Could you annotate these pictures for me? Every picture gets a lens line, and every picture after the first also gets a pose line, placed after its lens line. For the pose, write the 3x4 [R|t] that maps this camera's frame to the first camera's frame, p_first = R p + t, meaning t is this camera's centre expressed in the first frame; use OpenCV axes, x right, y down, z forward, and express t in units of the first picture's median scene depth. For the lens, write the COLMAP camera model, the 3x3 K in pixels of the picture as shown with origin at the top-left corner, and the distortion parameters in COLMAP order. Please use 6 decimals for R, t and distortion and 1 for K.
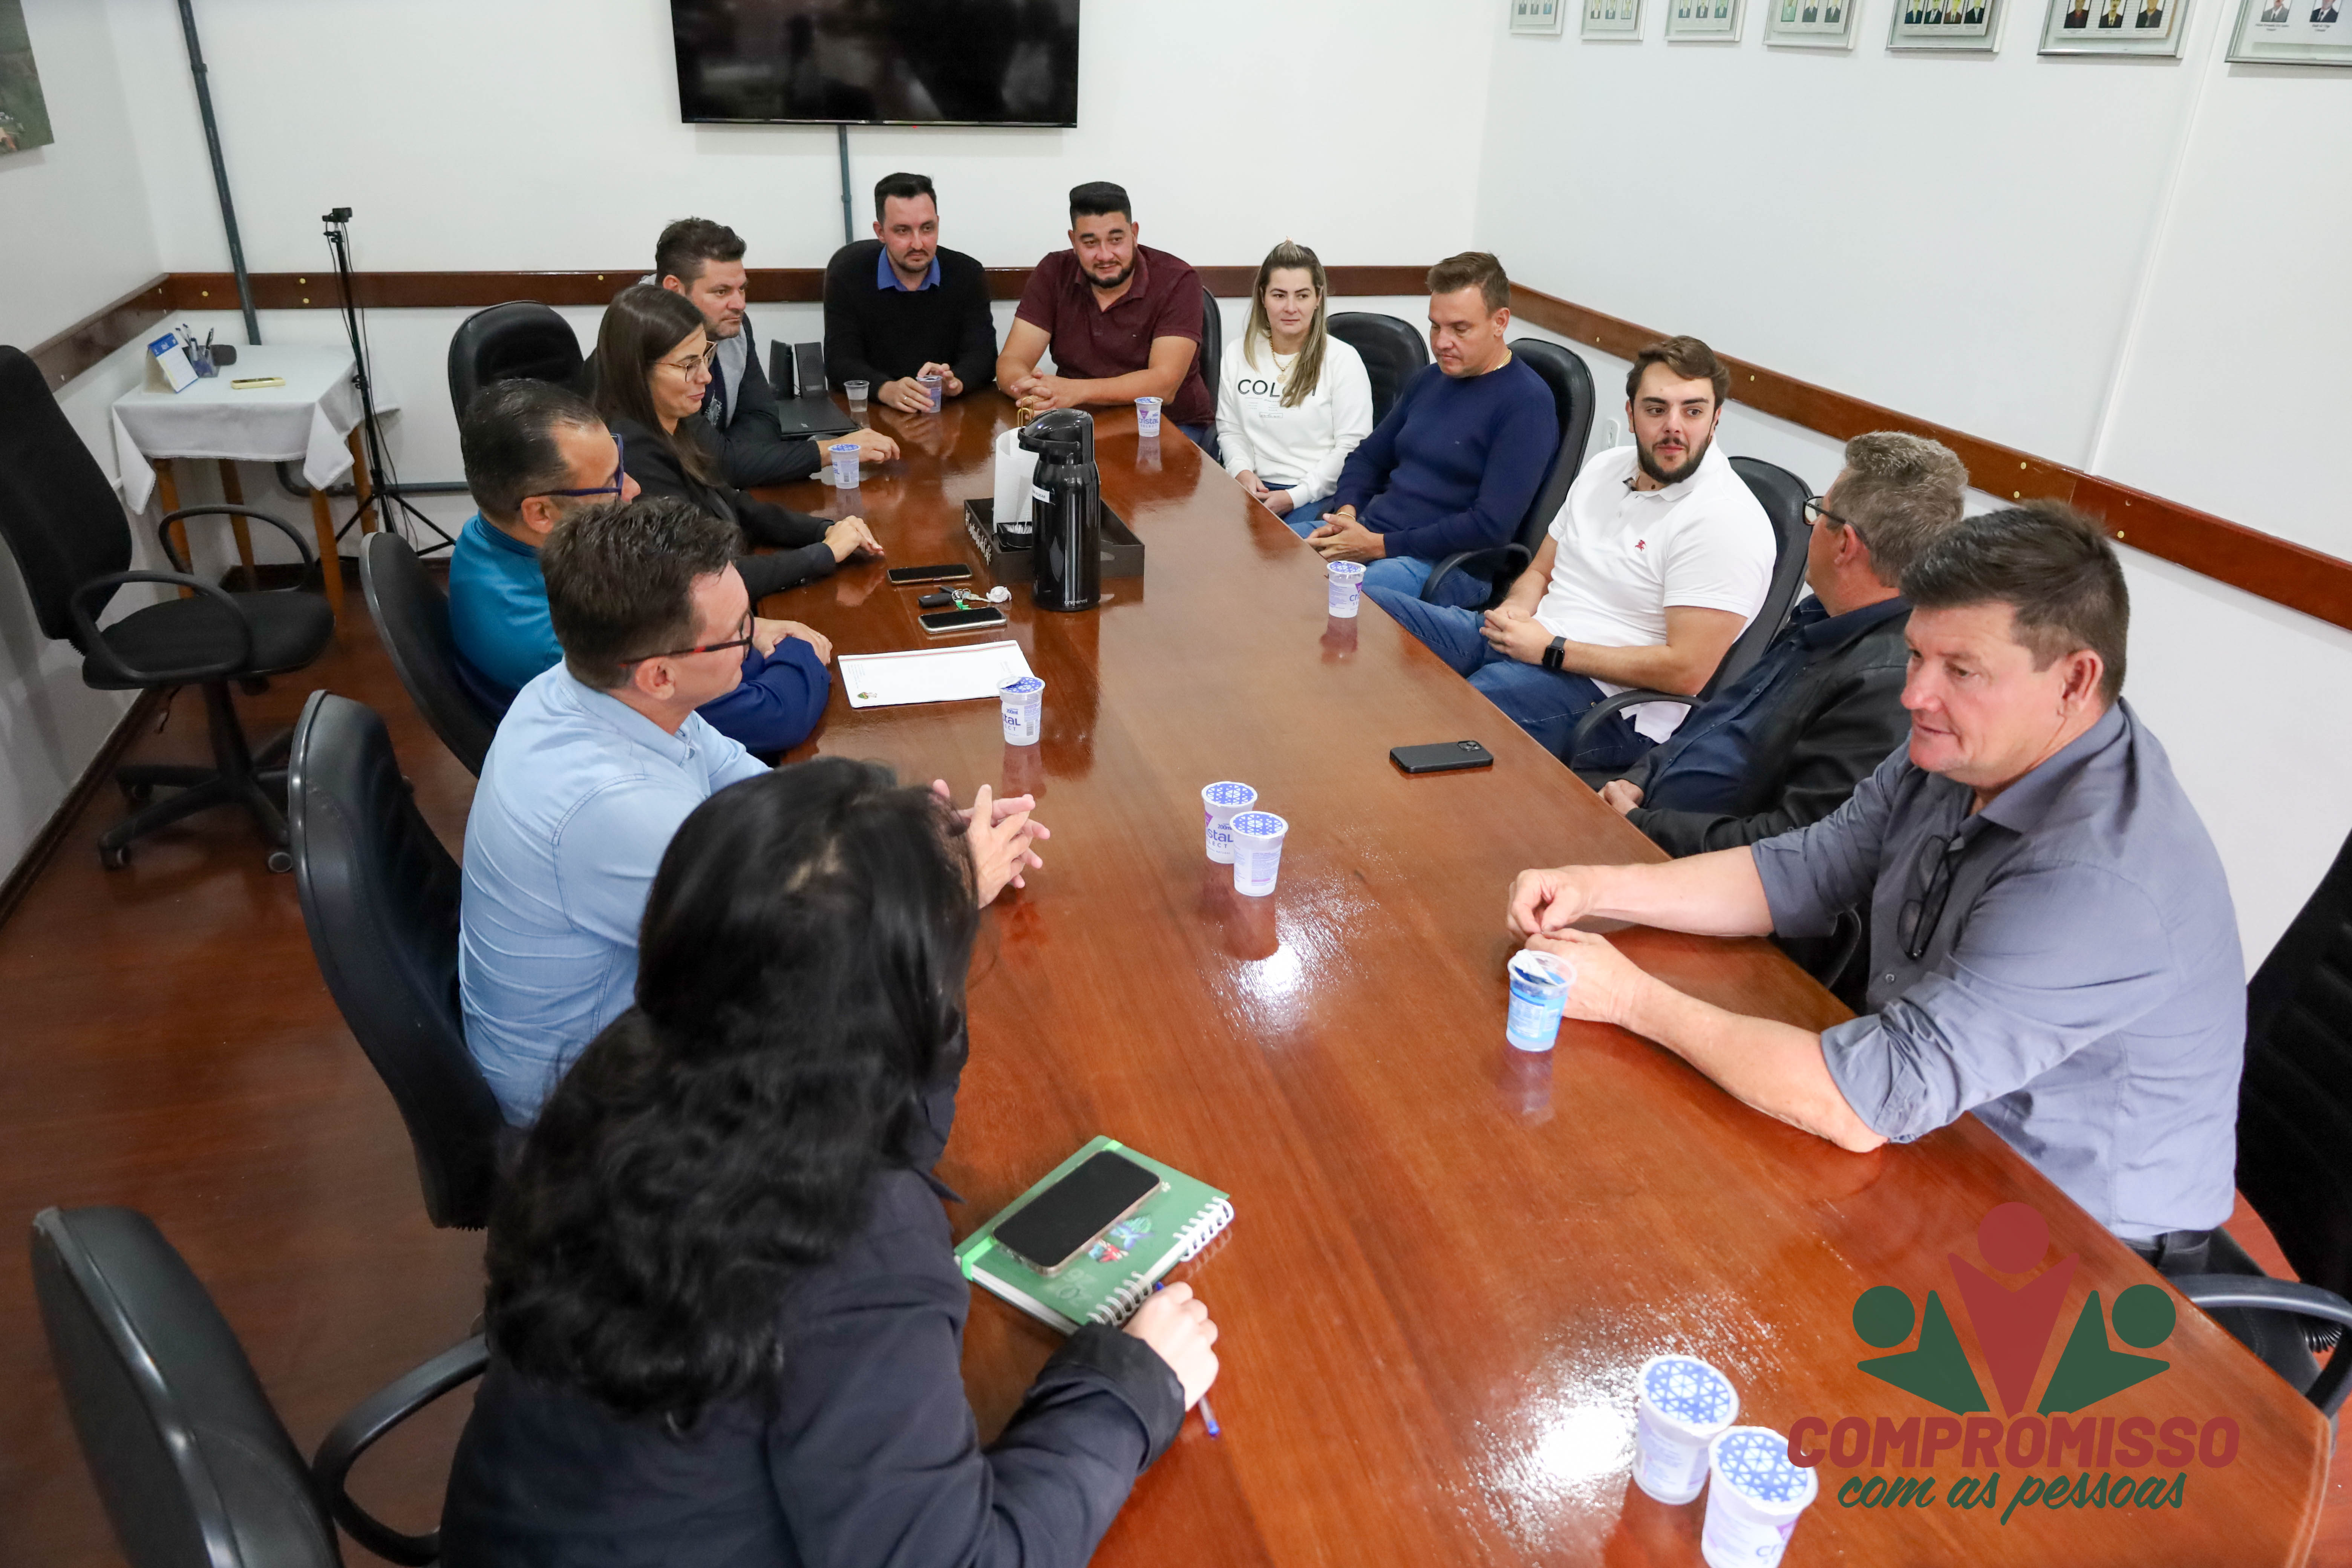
lens RADIAL K [[1617.2, 0, 1176.0], [0, 1617.2, 784.0], [0, 0, 1]] dist [-0.007355, -0.002202]
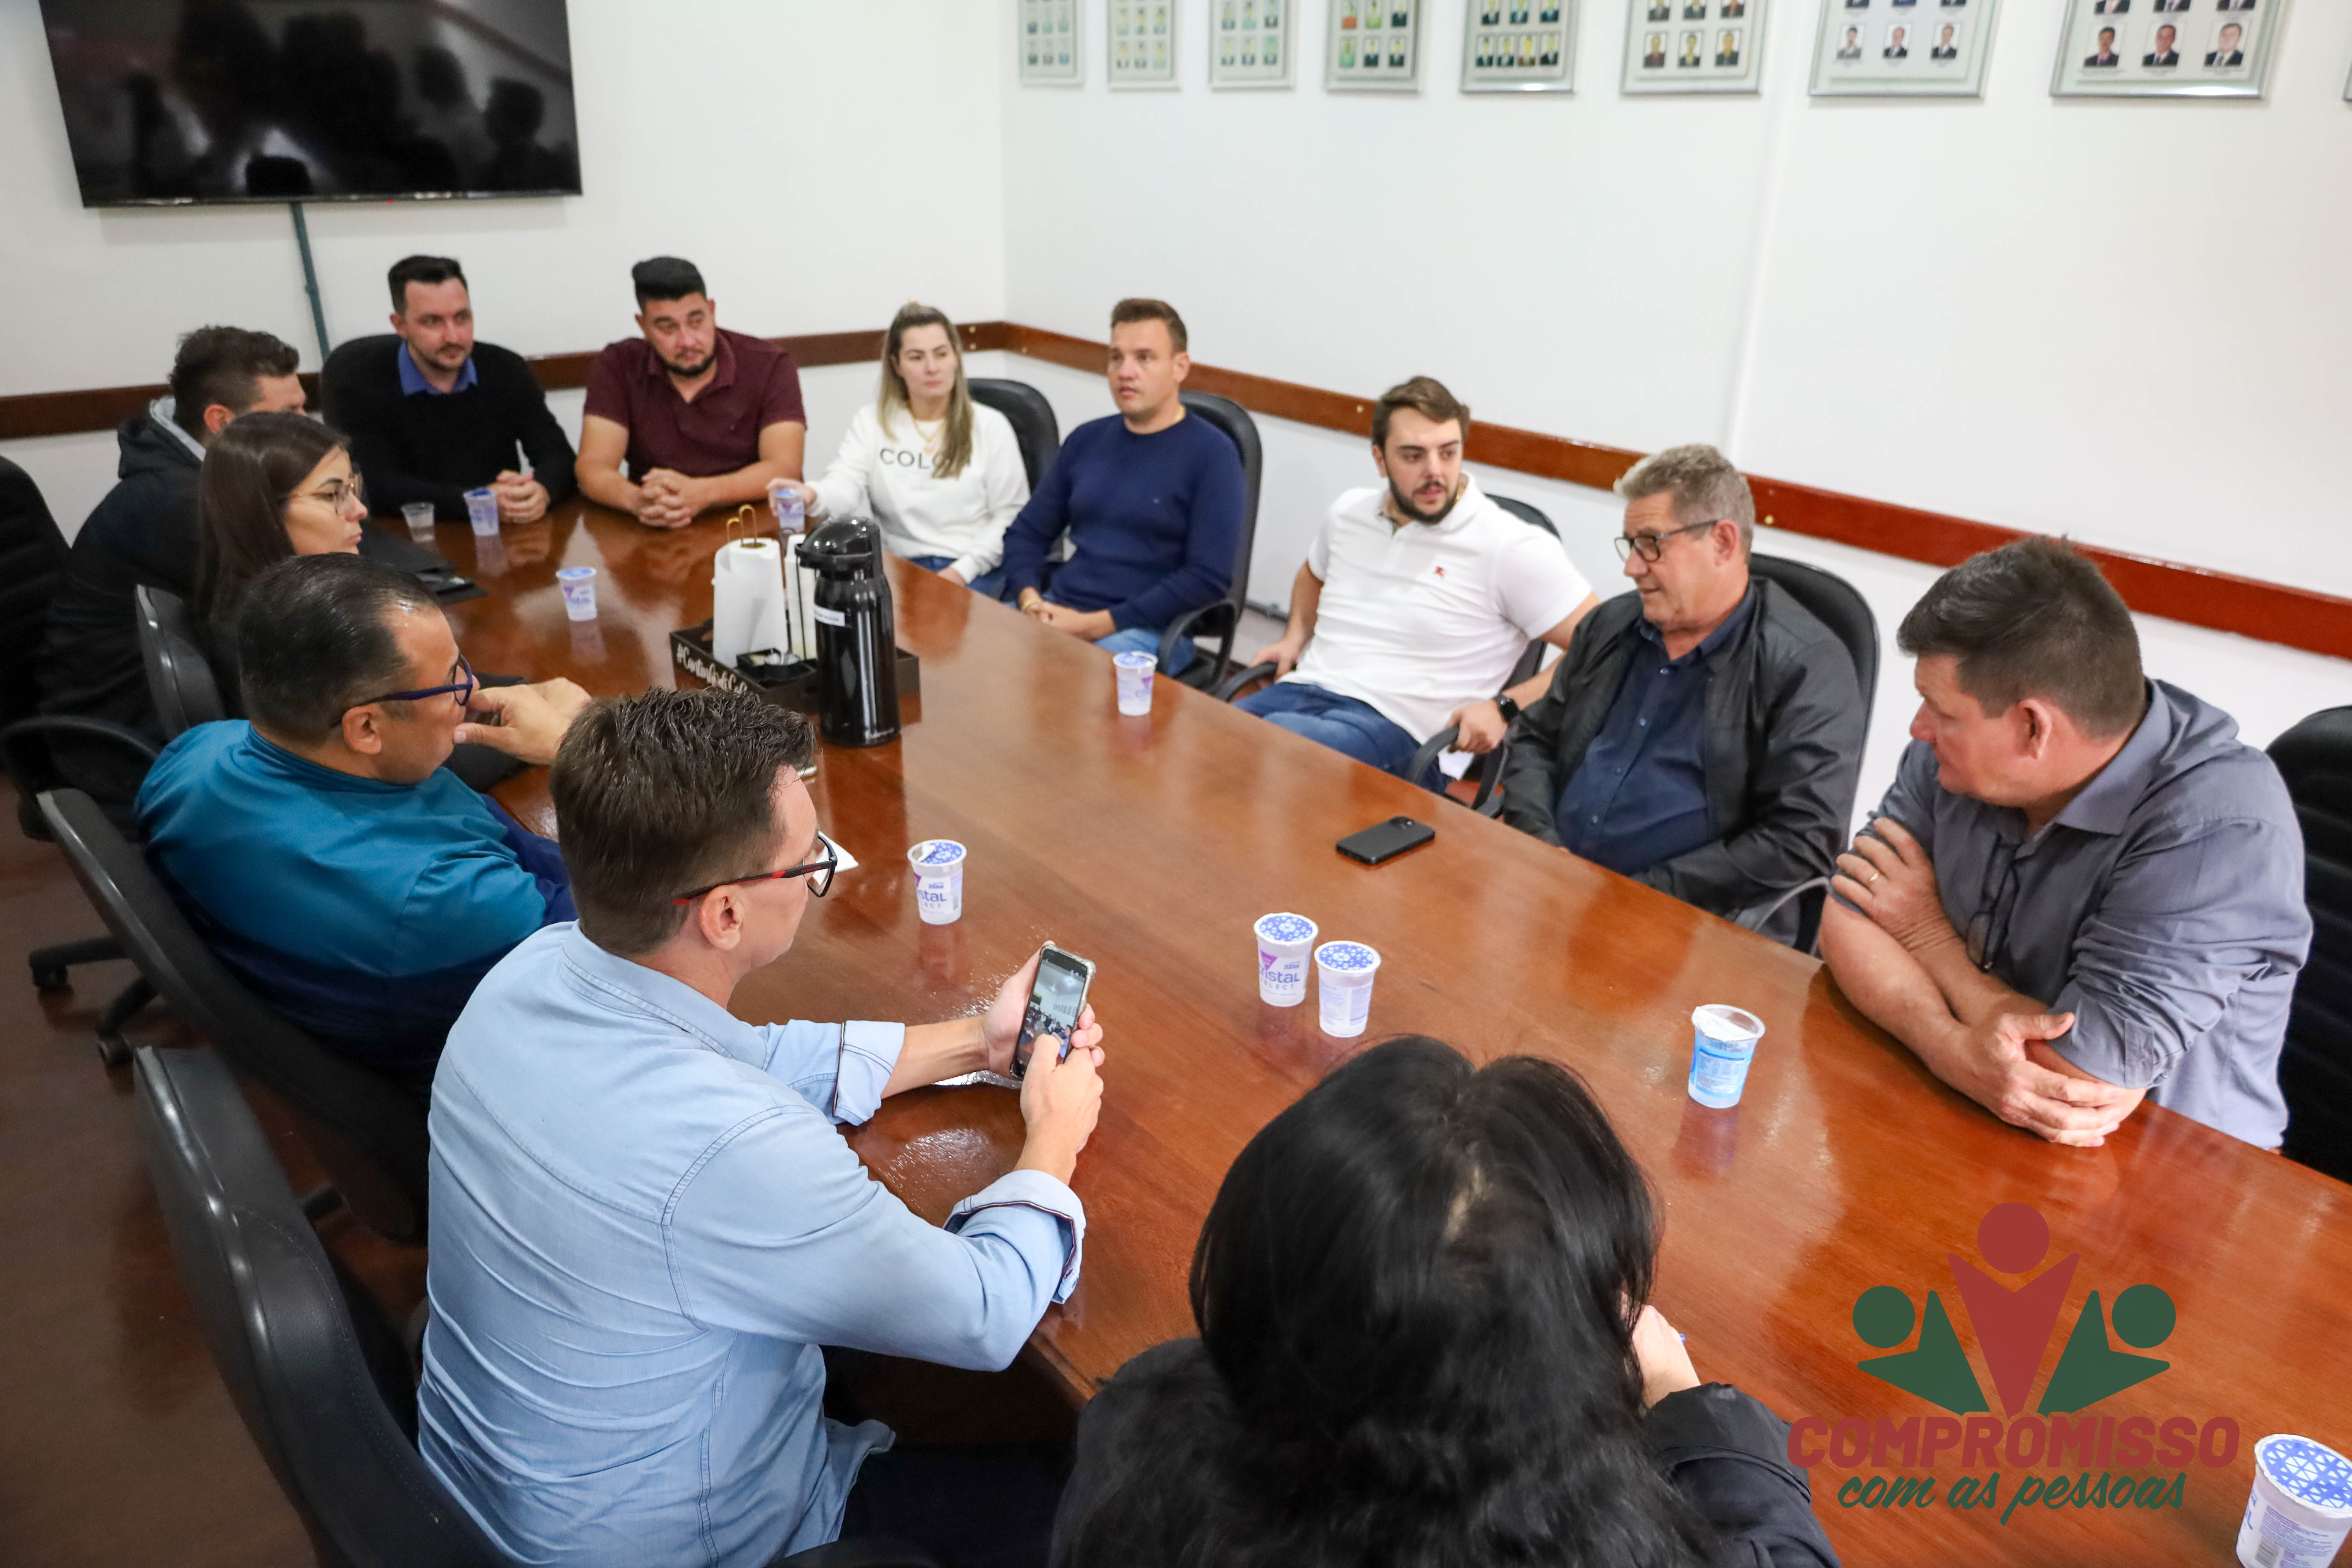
lens RADIAL K [[1665.0, 0, 1176.0], [0, 1665.0, 784.0], [0, 0, 1]] dist [0.005730, -0.001213]
pose [[0.928850, -0.155302, 0.336330, -0.151906], [0.168206, 0.985707, -0.009384, -0.035119], [-0.330066, 0.065289, 0.941697, 0.074166]]
